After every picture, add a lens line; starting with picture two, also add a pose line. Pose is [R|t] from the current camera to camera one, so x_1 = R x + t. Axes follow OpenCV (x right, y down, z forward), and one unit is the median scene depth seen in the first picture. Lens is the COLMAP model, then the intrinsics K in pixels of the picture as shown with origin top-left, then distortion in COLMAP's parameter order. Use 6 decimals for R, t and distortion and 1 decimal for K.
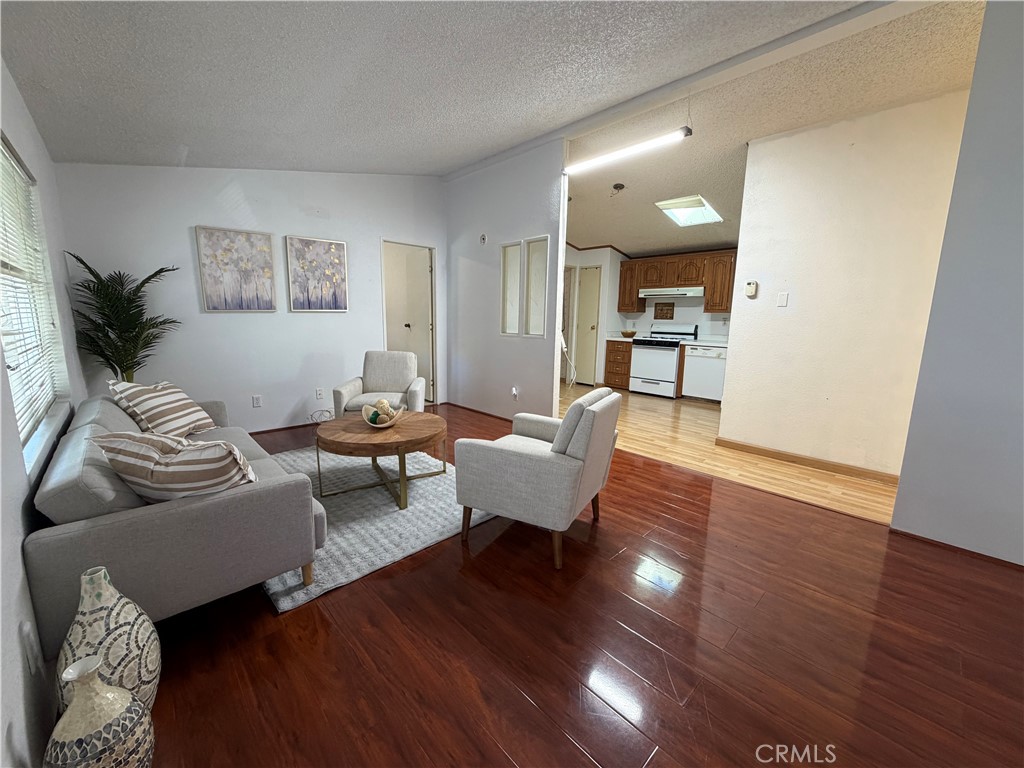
lens RADIAL K [[408.3, 0, 509.6], [0, 408.3, 382.9], [0, 0, 1]] dist [0.000613, -0.000219]
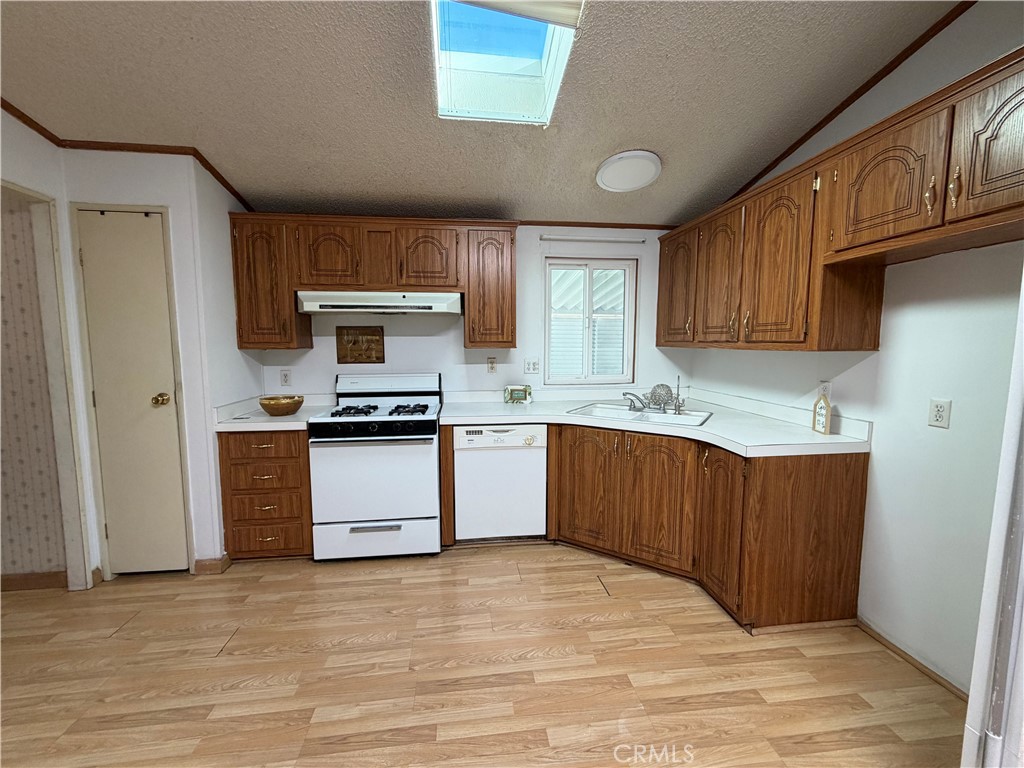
lens RADIAL K [[408.3, 0, 509.6], [0, 408.3, 382.9], [0, 0, 1]] dist [0.000613, -0.000219]
pose [[0.590576, -0.095445, 0.801317, 0.194850], [0.142645, 0.989692, 0.012752, -0.199548], [-0.794274, 0.106774, 0.598103, 1.037366]]
